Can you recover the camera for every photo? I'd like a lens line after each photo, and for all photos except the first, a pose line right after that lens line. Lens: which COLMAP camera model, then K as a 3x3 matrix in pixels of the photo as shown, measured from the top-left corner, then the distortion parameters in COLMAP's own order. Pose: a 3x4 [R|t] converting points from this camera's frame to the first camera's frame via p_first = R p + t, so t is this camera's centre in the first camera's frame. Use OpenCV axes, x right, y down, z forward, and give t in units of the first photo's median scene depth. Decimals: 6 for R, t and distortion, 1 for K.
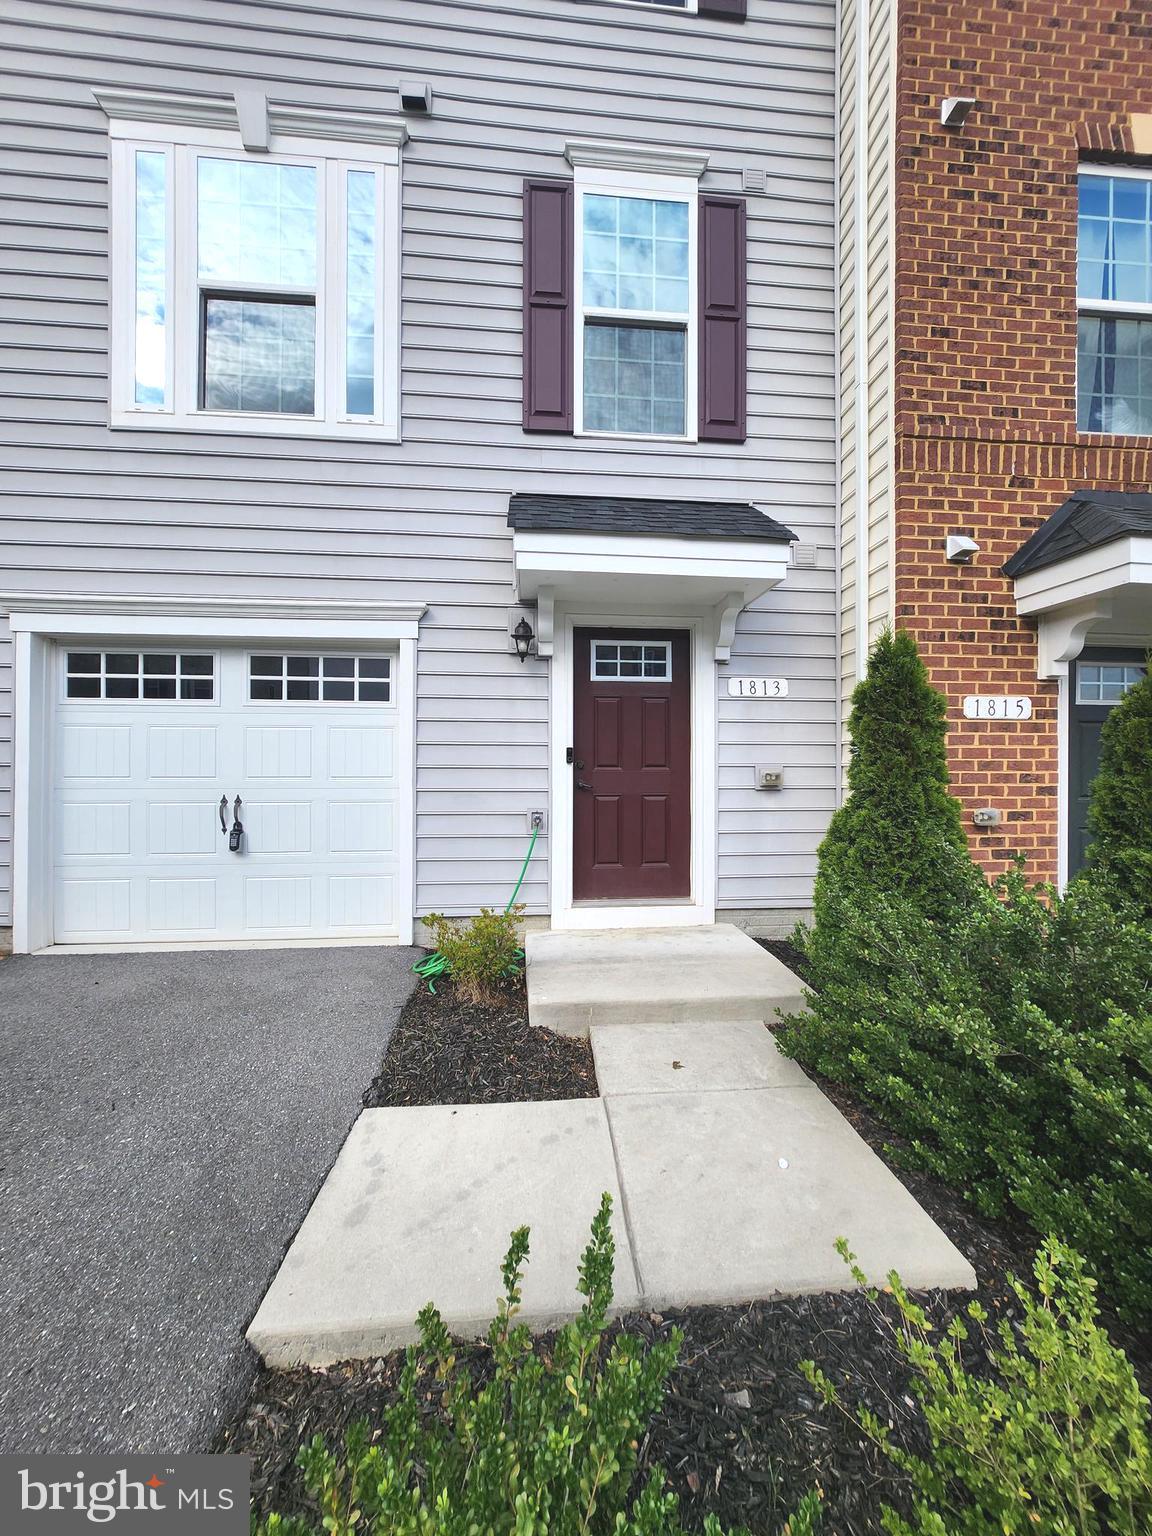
lens RADIAL K [[617.5, 0, 576.0], [0, 617.5, 768.0], [0, 0, 1]] dist [0.020662, 0.000073]
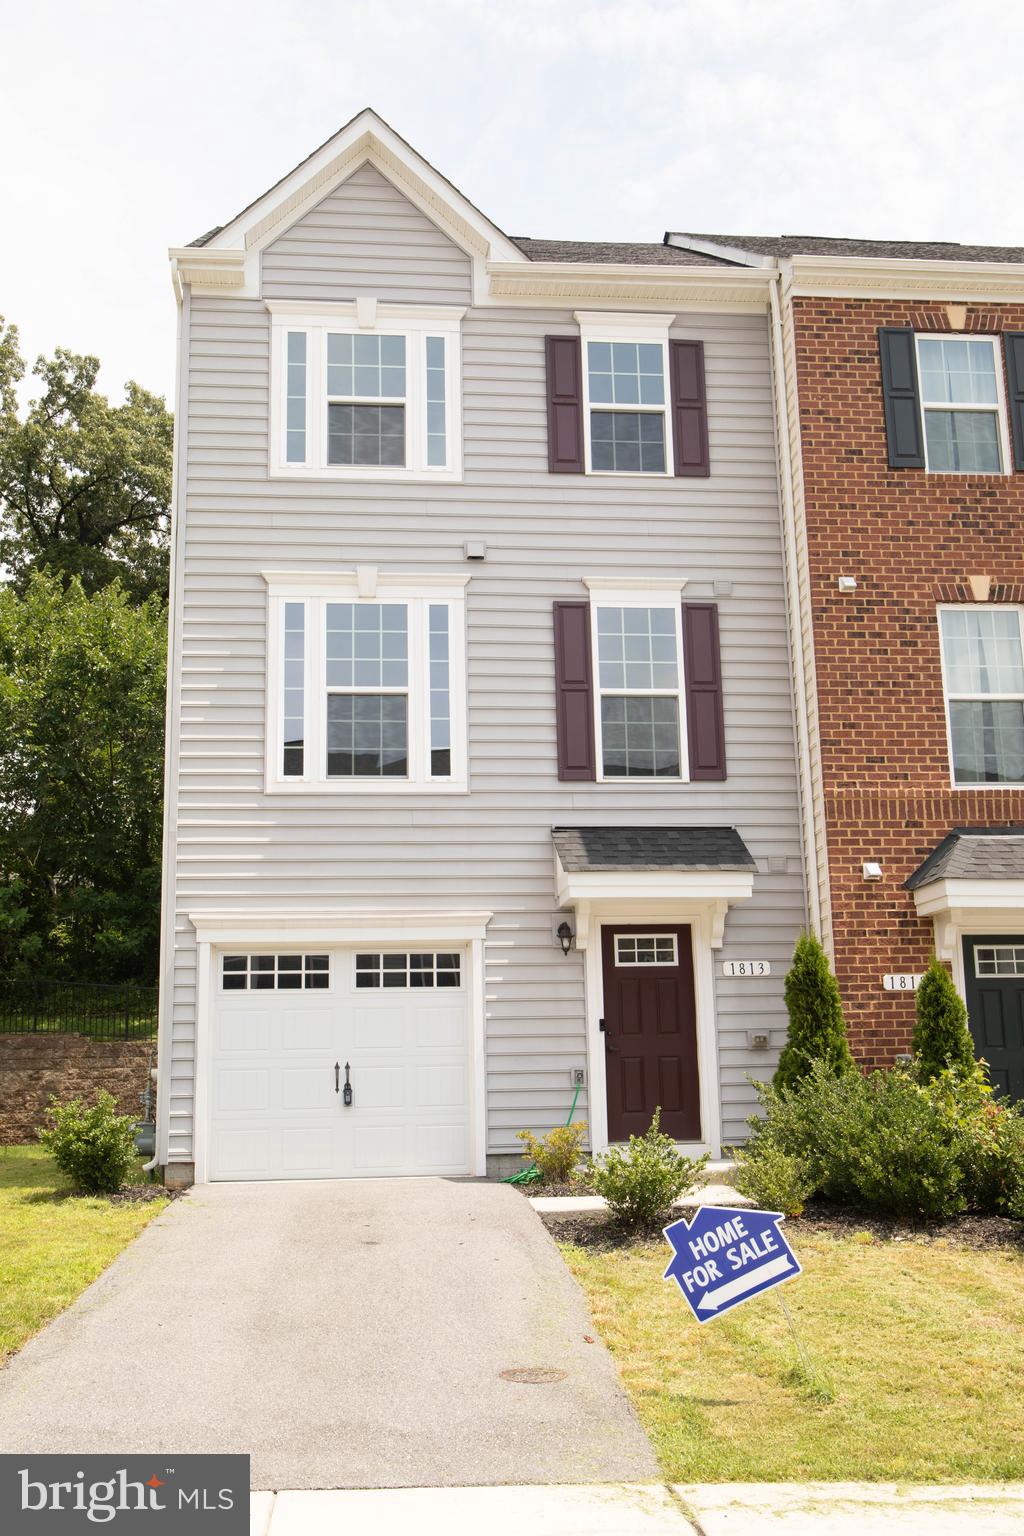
lens RADIAL K [[1861.2, 0, 512.0], [0, 1861.2, 768.0], [0, 0, 1]] dist [-0.023869, -0.005376]
pose [[0.998948, -0.017695, 0.042314, -0.376661], [0.025455, 0.981346, -0.190555, 0.200745], [-0.038153, 0.191431, 0.980764, -3.107854]]
